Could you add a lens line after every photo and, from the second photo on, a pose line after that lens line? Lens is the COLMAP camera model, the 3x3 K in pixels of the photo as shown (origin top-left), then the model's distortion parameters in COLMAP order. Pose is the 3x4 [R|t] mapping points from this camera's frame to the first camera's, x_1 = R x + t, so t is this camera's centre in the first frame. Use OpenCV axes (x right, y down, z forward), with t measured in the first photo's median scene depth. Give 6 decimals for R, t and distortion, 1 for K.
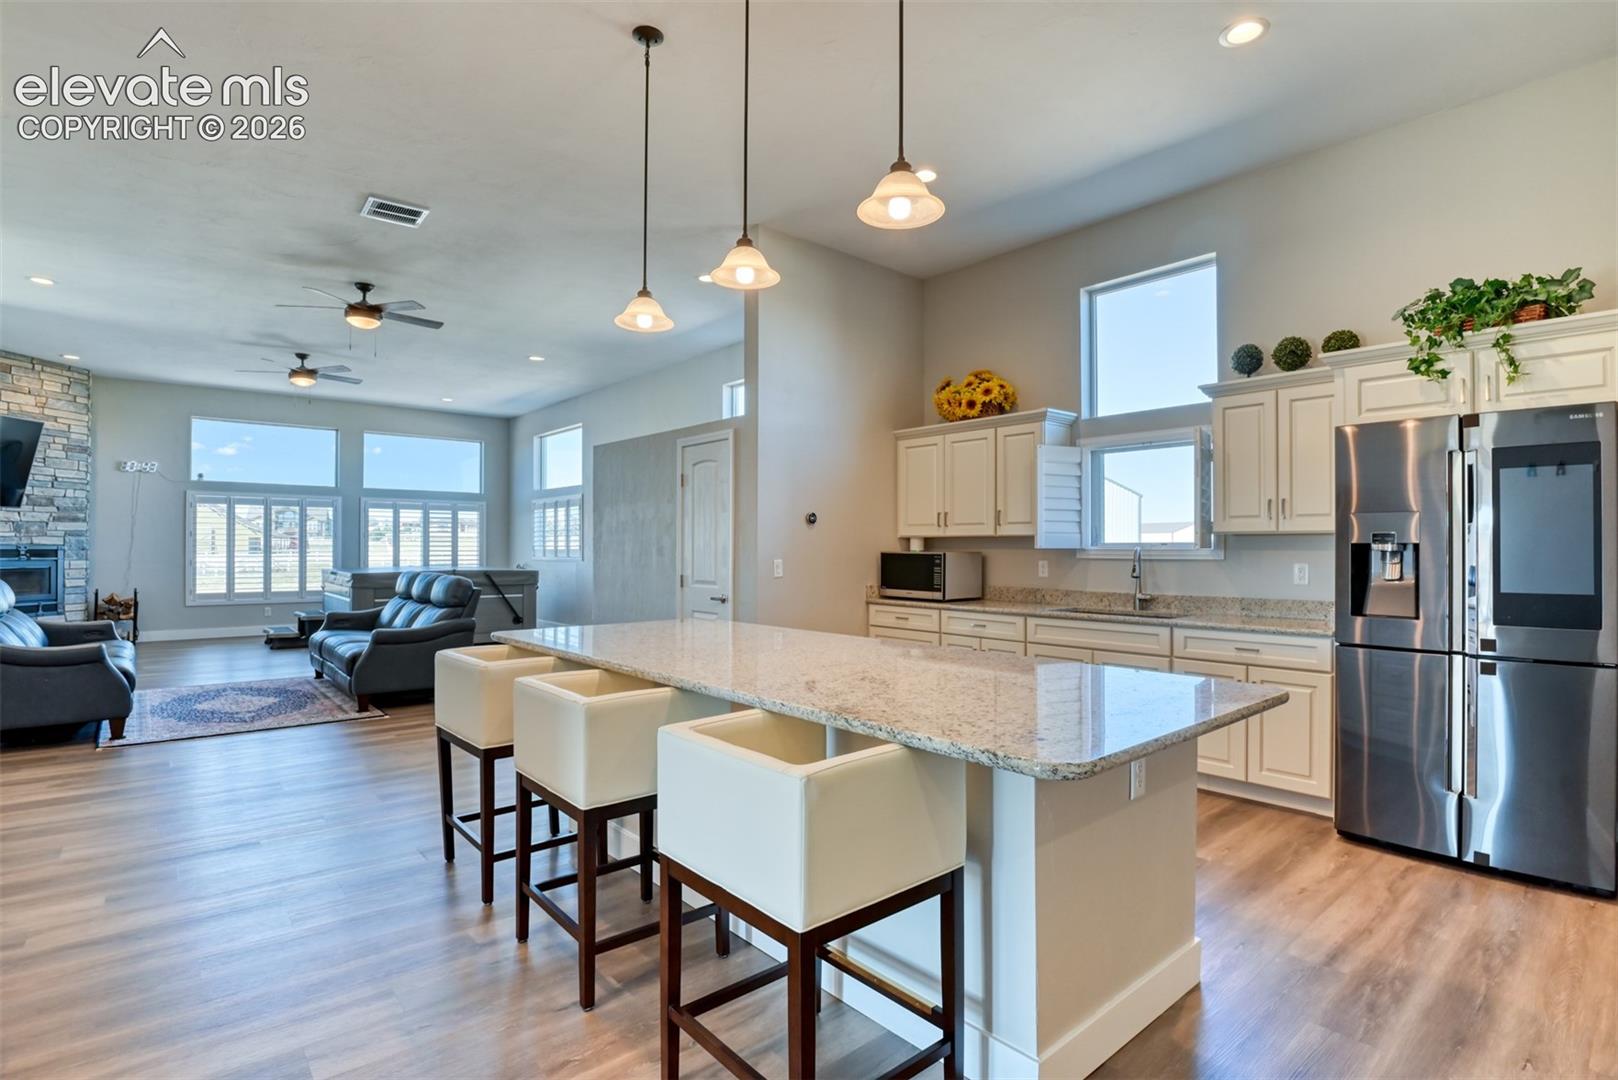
lens RADIAL K [[795.8, 0, 811.2], [0, 795.8, 546.3], [0, 0, 1]] dist [-0.028645, -0.001439]
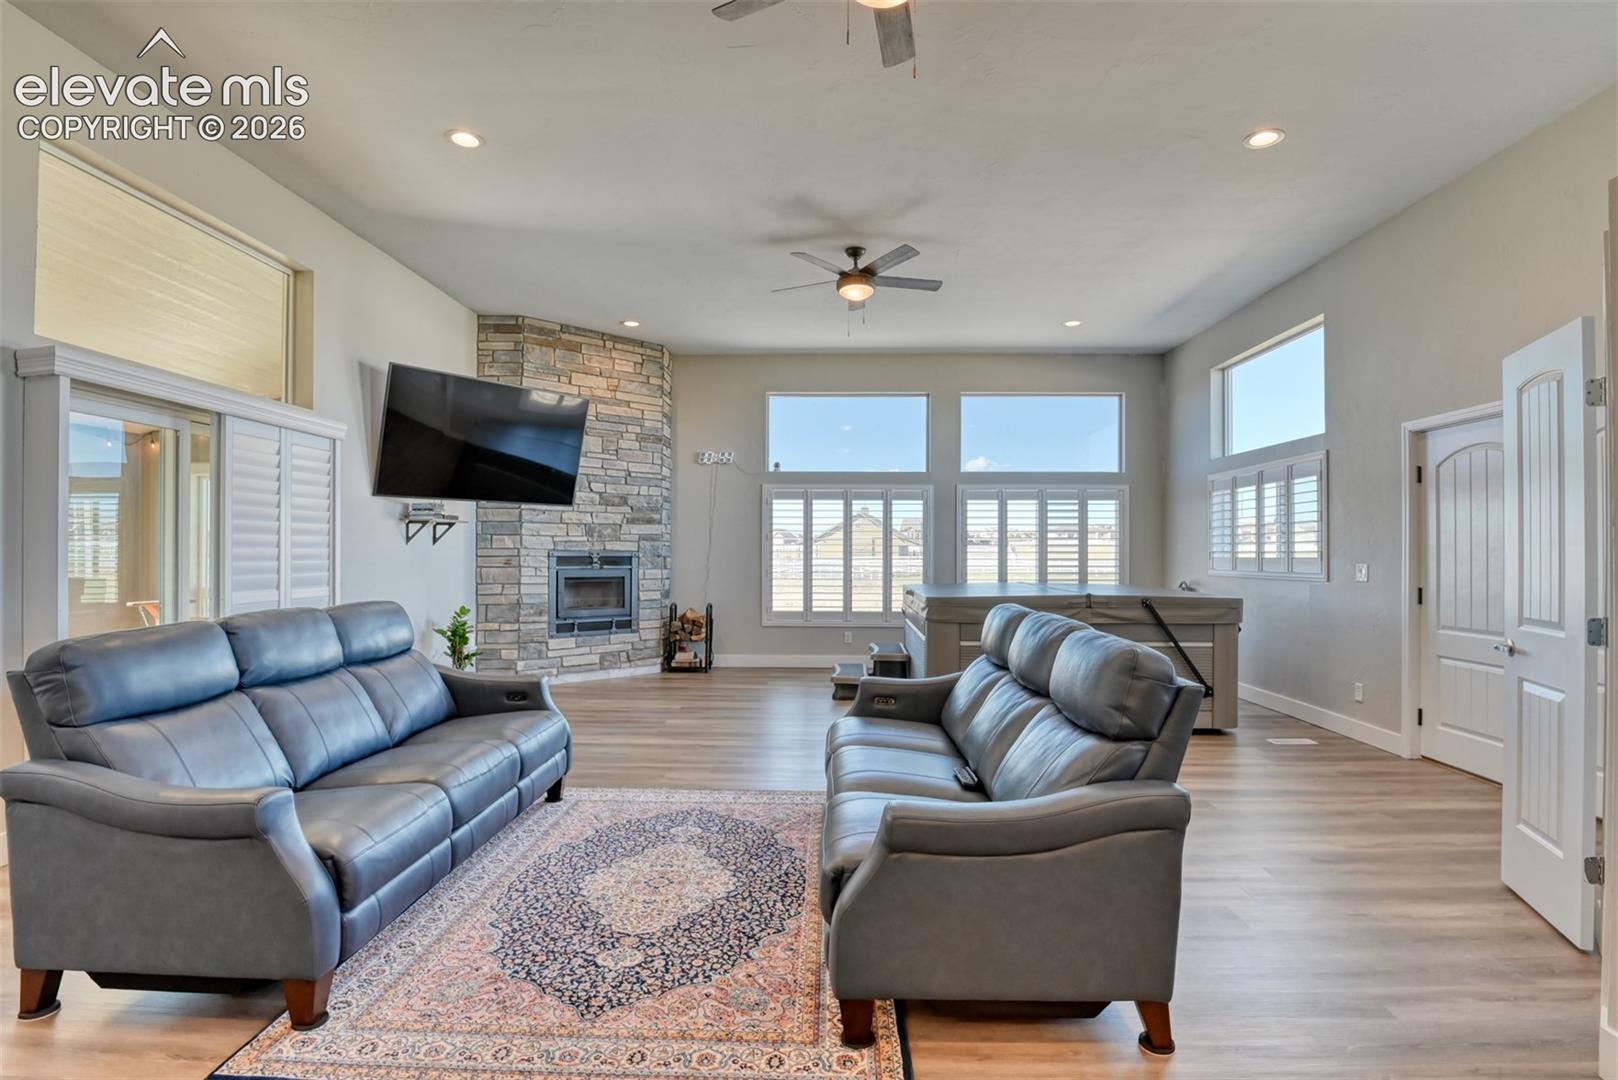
lens RADIAL K [[795.8, 0, 815.4], [0, 795.8, 552.6], [0, 0, 1]] dist [-0.028645, -0.001439]
pose [[0.742807, -0.000248, -0.669506, -0.216912], [0.000186, 1.000000, -0.000164, 0.000188], [0.669506, -0.000002, 0.742807, 0.448309]]
